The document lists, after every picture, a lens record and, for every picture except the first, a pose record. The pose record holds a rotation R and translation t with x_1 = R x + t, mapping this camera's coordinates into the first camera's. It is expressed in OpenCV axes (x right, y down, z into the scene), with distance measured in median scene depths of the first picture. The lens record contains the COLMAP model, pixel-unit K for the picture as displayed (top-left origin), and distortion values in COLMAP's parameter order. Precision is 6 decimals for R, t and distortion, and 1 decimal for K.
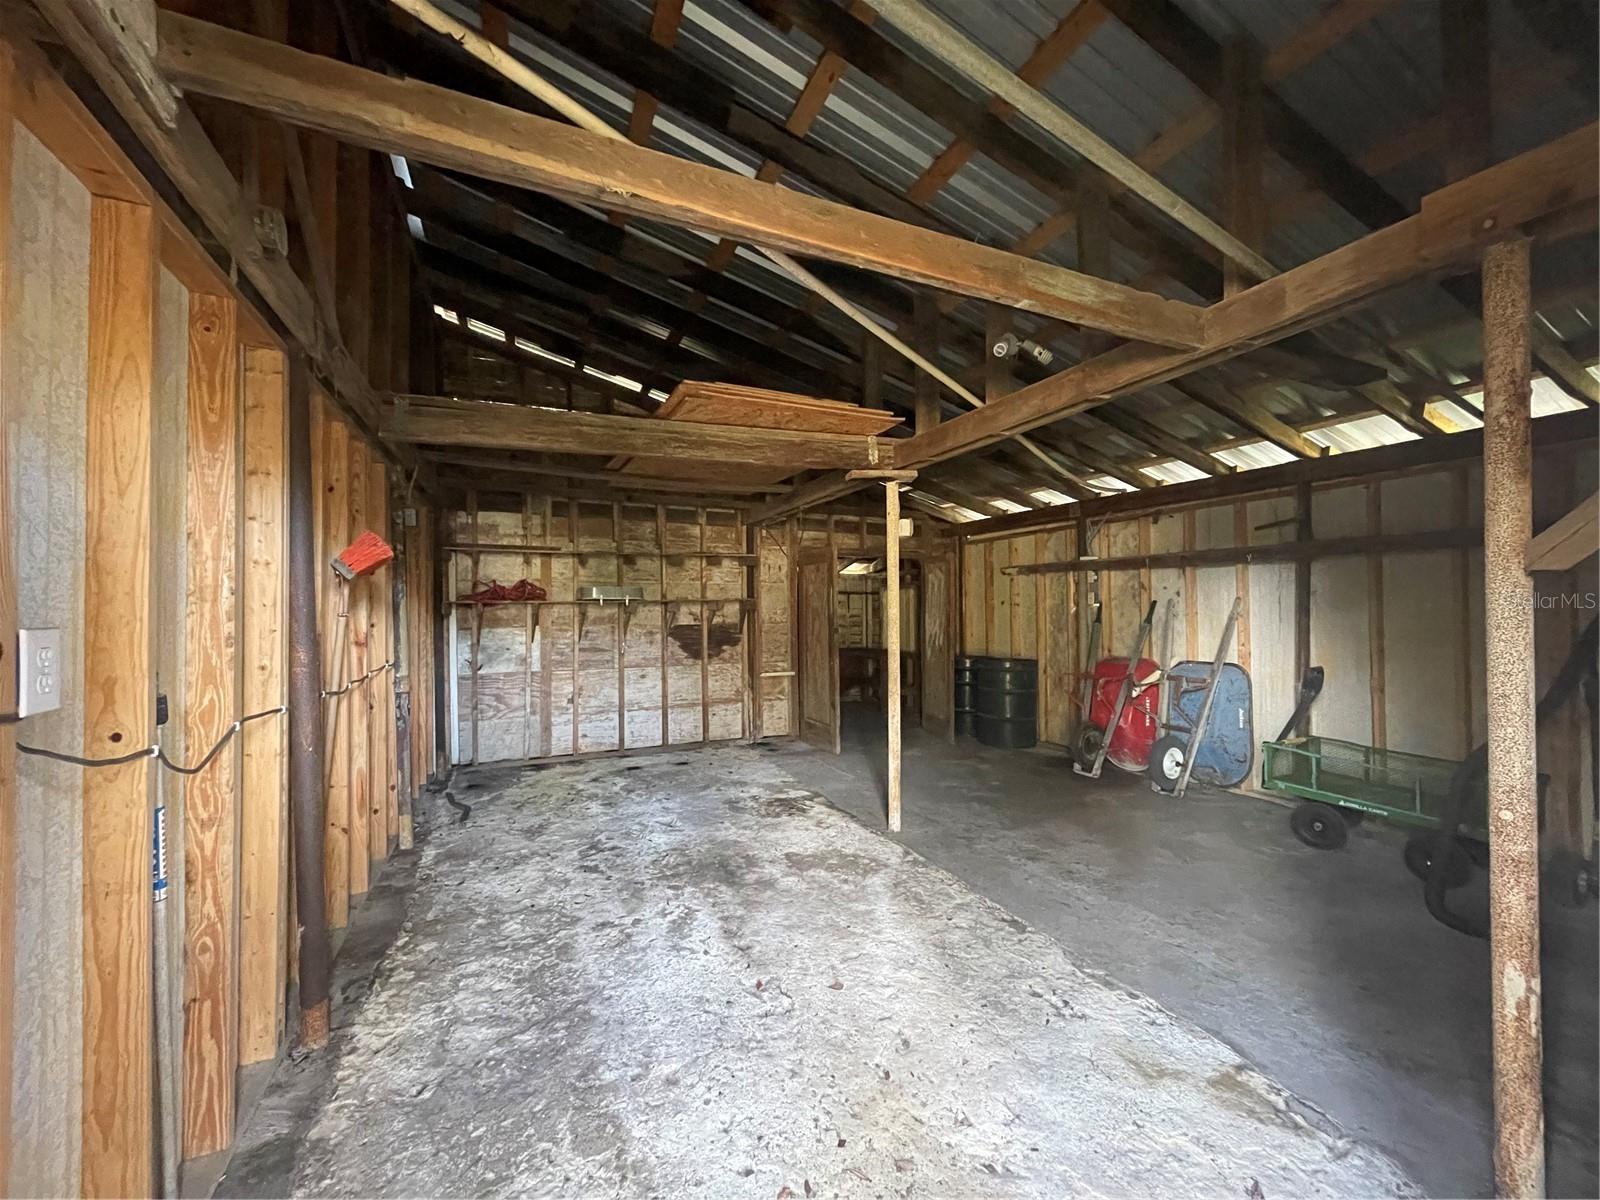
lens RADIAL K [[646.2, 0, 801.7], [0, 646.2, 600.5], [0, 0, 1]] dist [-0.000395, 0.000187]
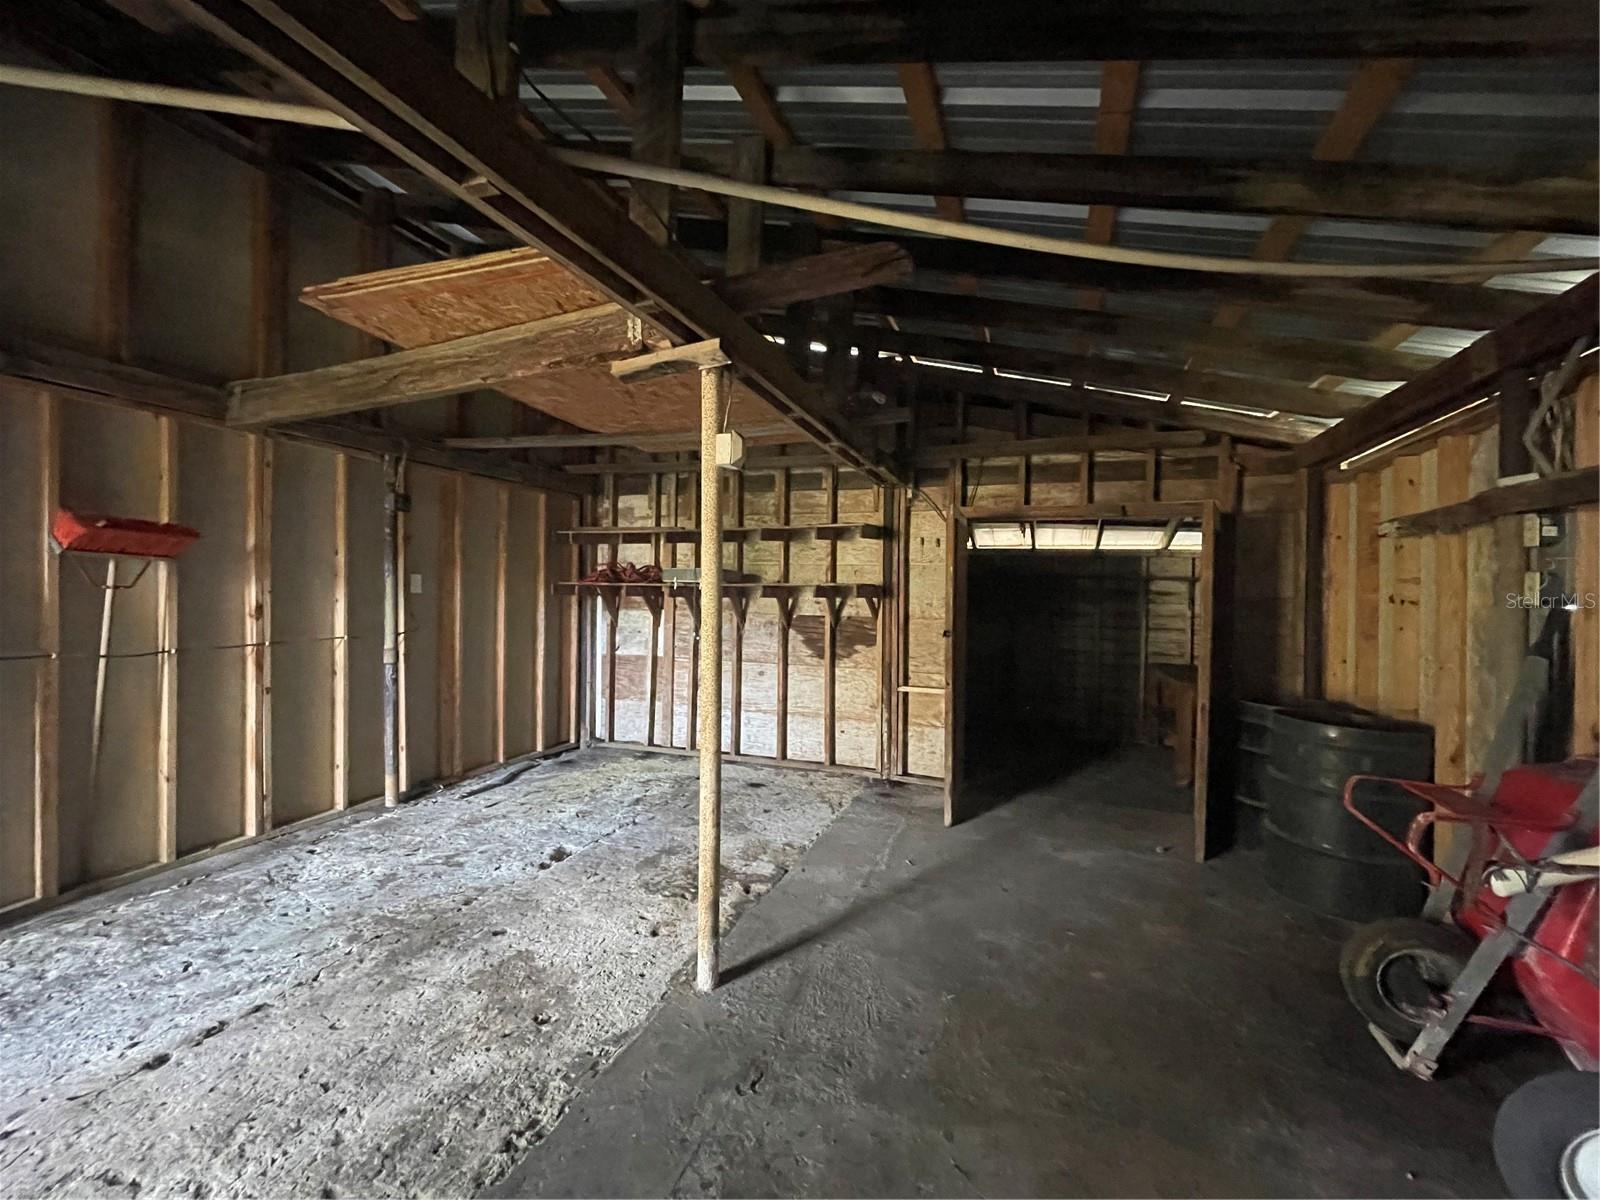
lens RADIAL K [[646.2, 0, 803.4], [0, 646.2, 594.7], [0, 0, 1]] dist [-0.000395, 0.000187]
pose [[0.719350, 0.018760, -0.694395, 0.521445], [-0.015084, 0.999821, 0.011386, 0.003251], [0.694484, 0.002284, 0.719504, 0.569667]]
